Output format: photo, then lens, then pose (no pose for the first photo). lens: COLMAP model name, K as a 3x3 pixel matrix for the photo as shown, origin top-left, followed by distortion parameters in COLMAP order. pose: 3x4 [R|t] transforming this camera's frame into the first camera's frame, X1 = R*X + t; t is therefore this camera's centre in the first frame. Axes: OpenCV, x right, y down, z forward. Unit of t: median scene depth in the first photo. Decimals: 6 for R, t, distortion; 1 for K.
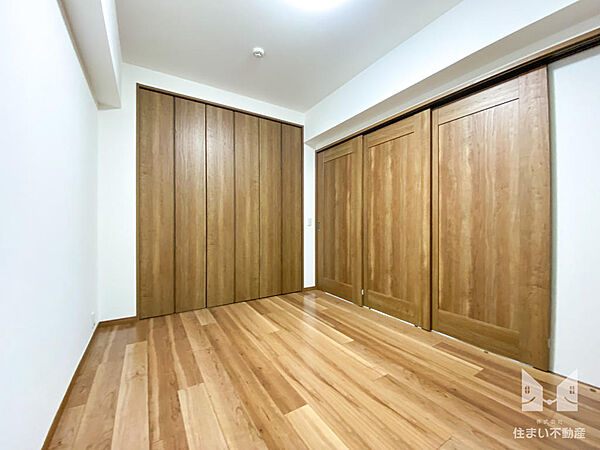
lens RADIAL K [[242.9, 0, 300.0], [0, 242.9, 225.0], [0, 0, 1]] dist [0.000815, -0.014225]
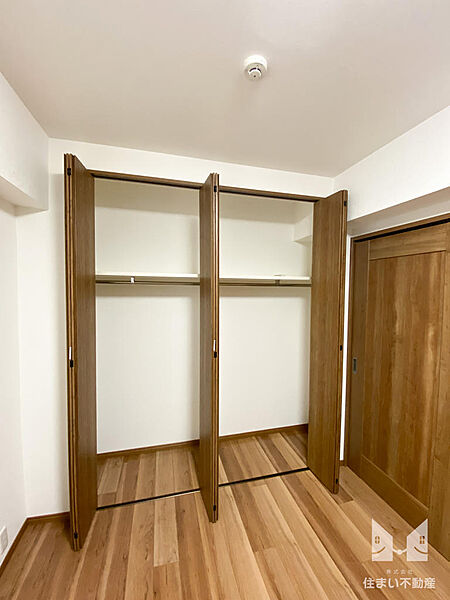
lens RADIAL K [[242.9, 0, 225.0], [0, 242.9, 300.0], [0, 0, 1]] dist [0.000815, -0.014225]
pose [[0.953982, 0.023356, -0.298952, -0.063202], [-0.011154, 0.999036, 0.042457, -0.220333], [0.299656, -0.037169, 0.953323, 0.423128]]
